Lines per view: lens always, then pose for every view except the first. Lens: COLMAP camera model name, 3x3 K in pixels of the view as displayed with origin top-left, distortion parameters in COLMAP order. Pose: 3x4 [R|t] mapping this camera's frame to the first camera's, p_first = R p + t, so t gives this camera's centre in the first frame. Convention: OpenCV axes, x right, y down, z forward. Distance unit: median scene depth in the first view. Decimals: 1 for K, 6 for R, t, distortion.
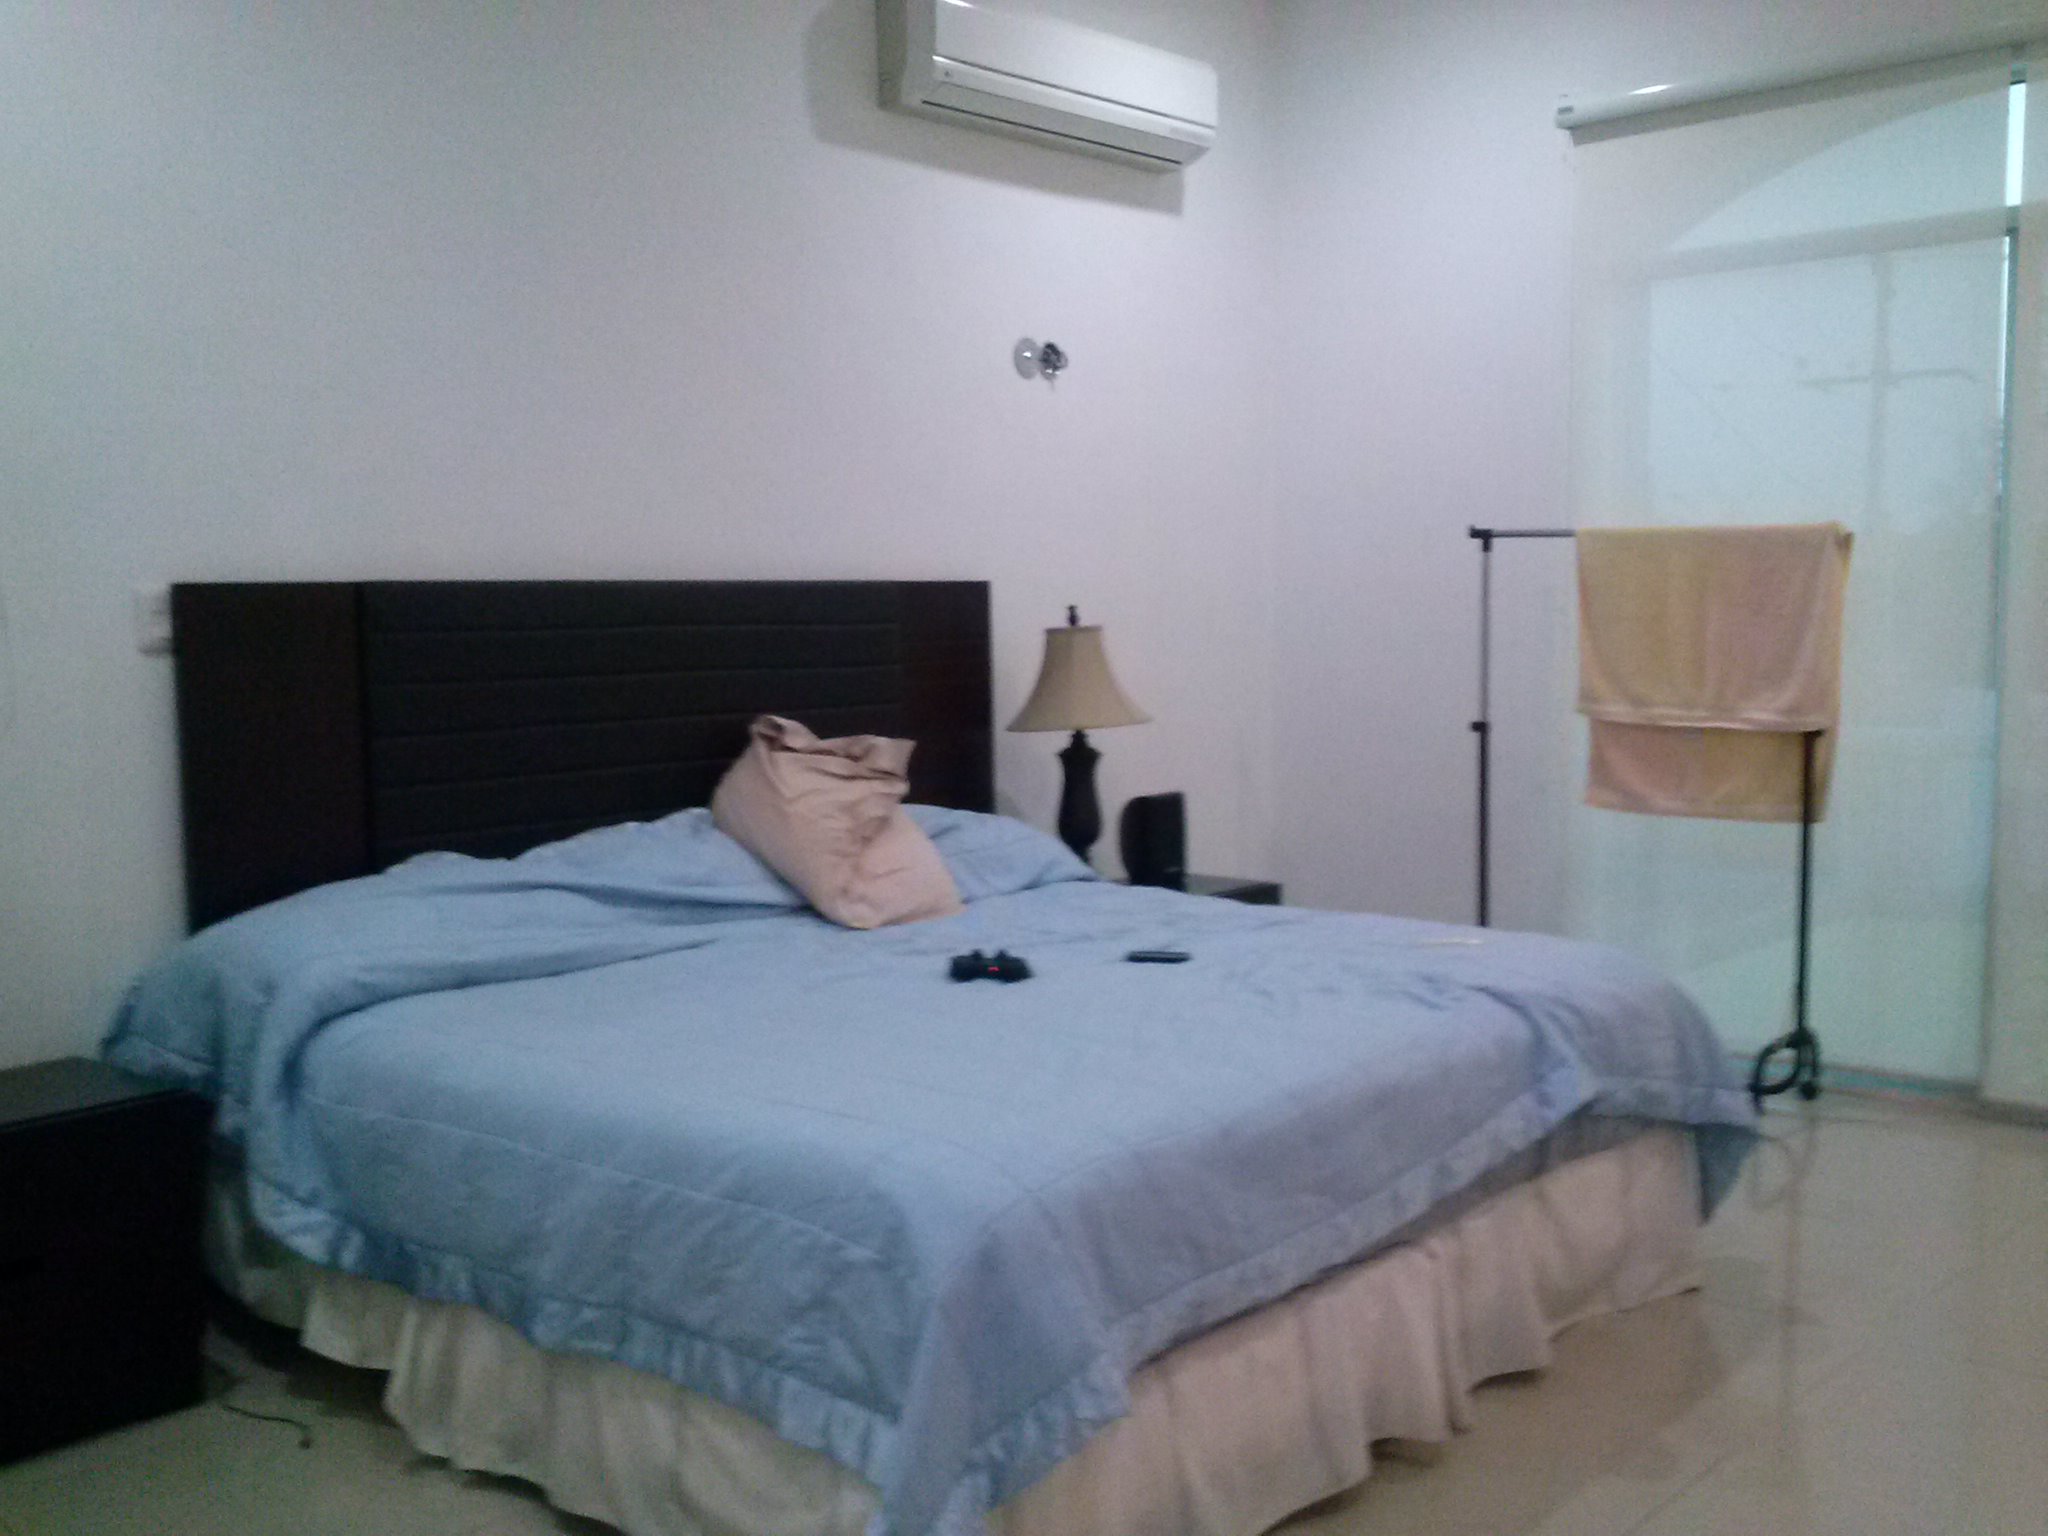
lens RADIAL K [[1982.0, 0, 1025.4], [0, 1982.0, 768.3], [0, 0, 1]] dist [0.049875, 0.000000]
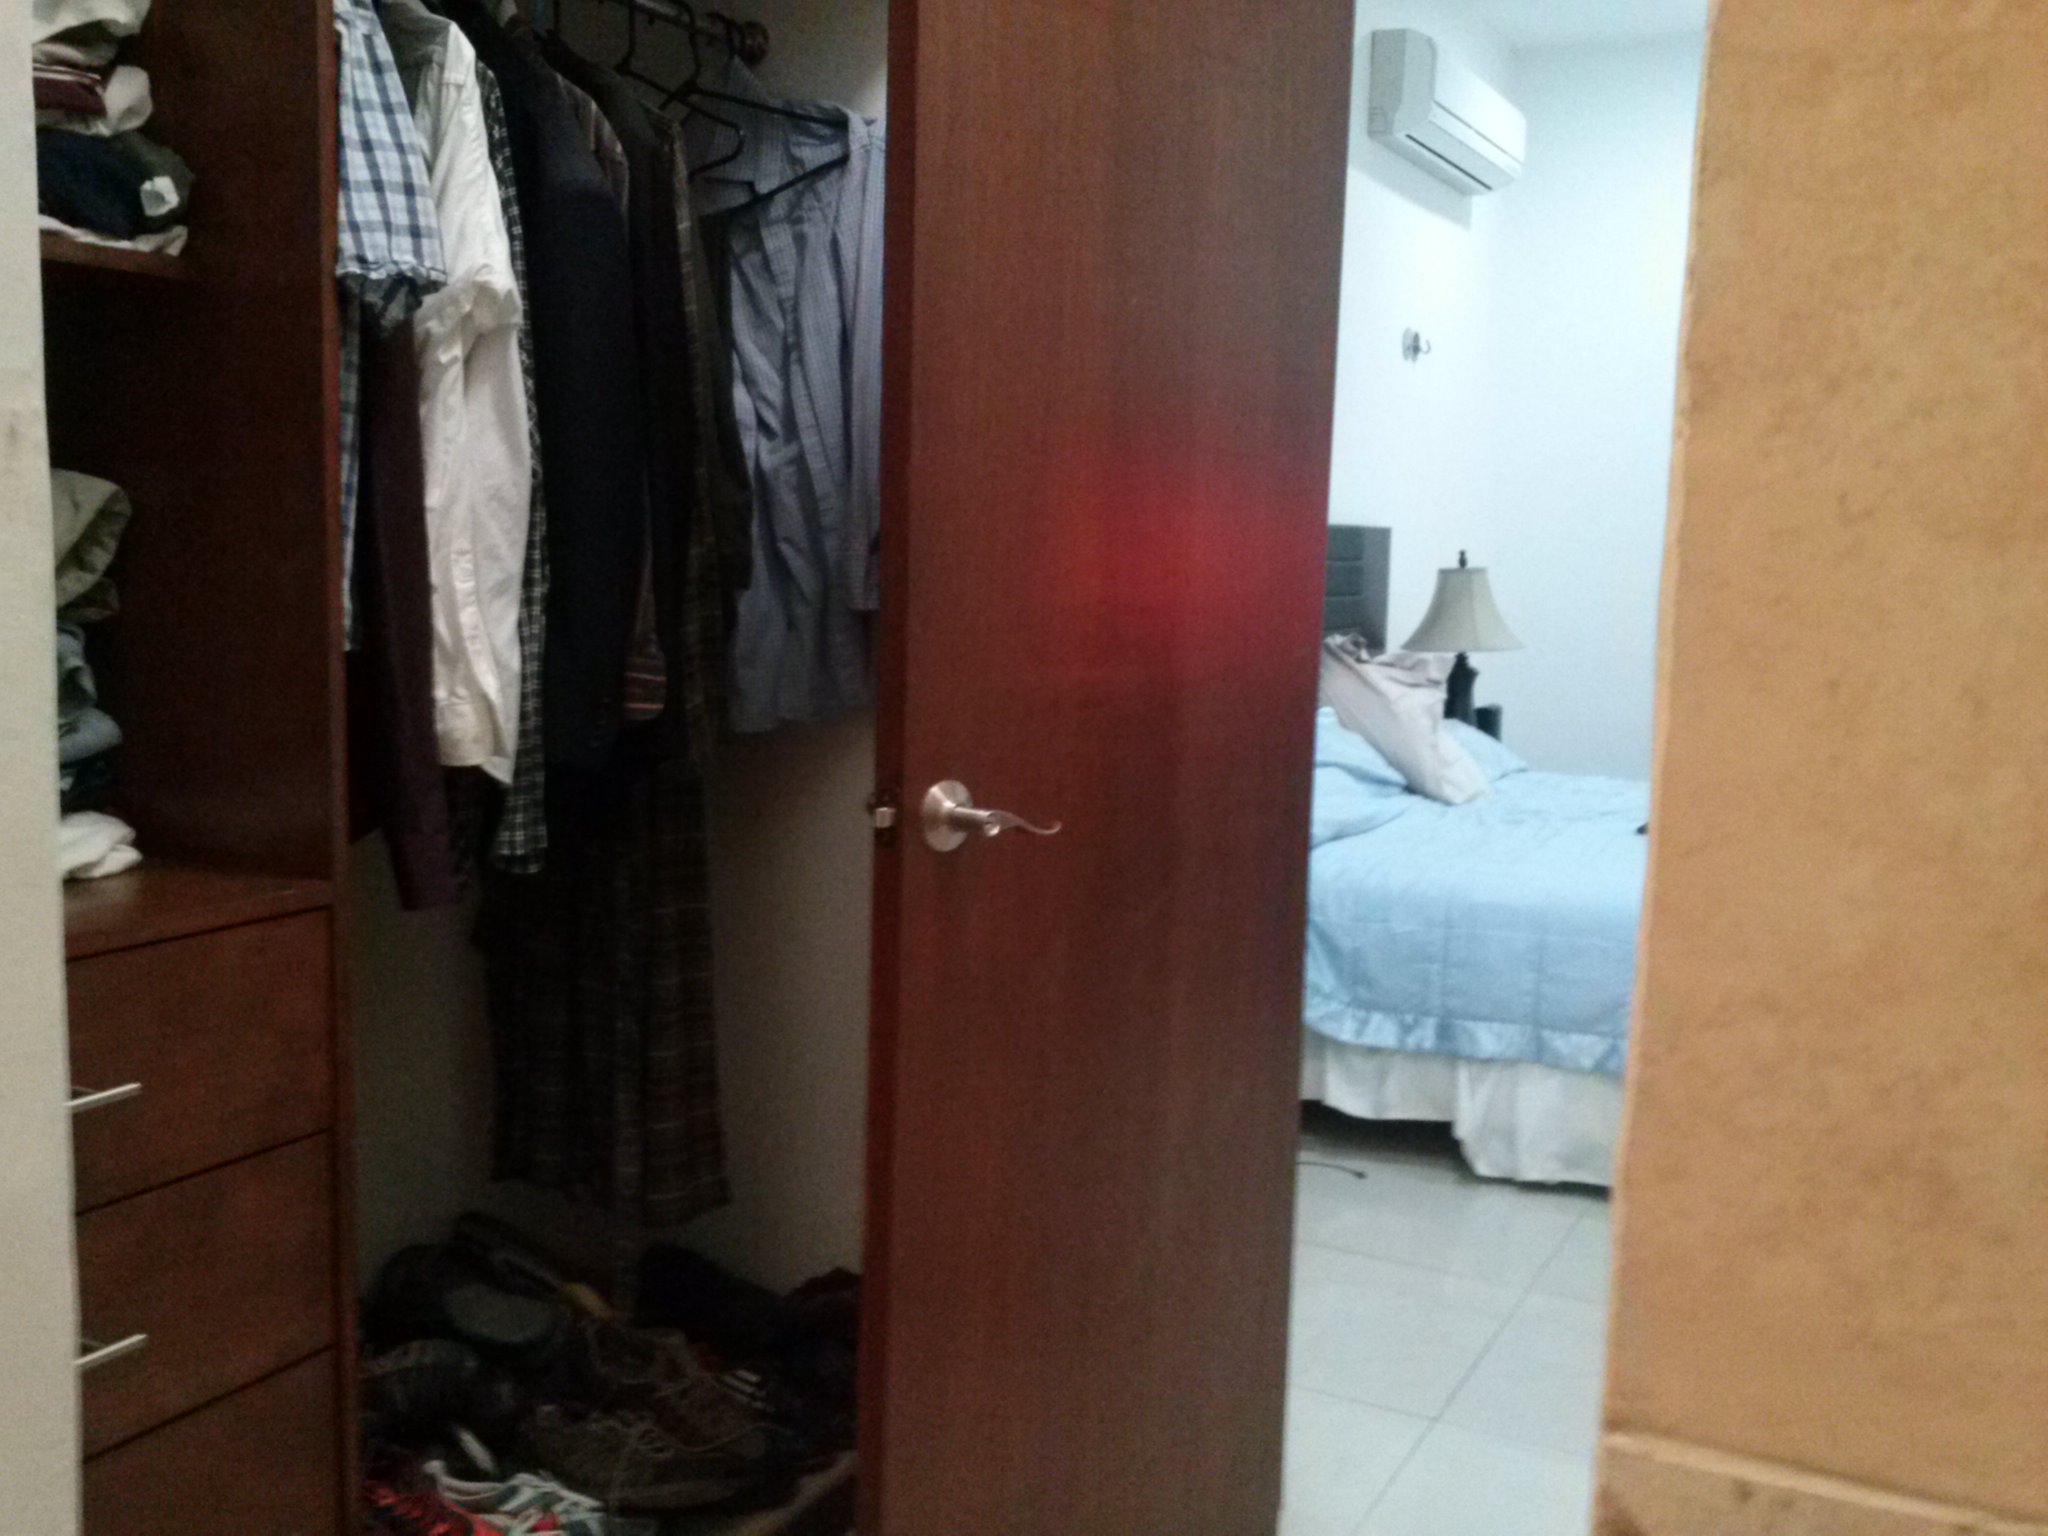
lens RADIAL K [[1982.0, 0, 1024.2], [0, 1982.0, 769.2], [0, 0, 1]] dist [0.049875, 0.000000]
pose [[0.964889, 0.004742, 0.262616, -0.559139], [-0.012147, 0.999573, 0.026580, 0.023377], [-0.262378, -0.028837, 0.964534, -0.116976]]
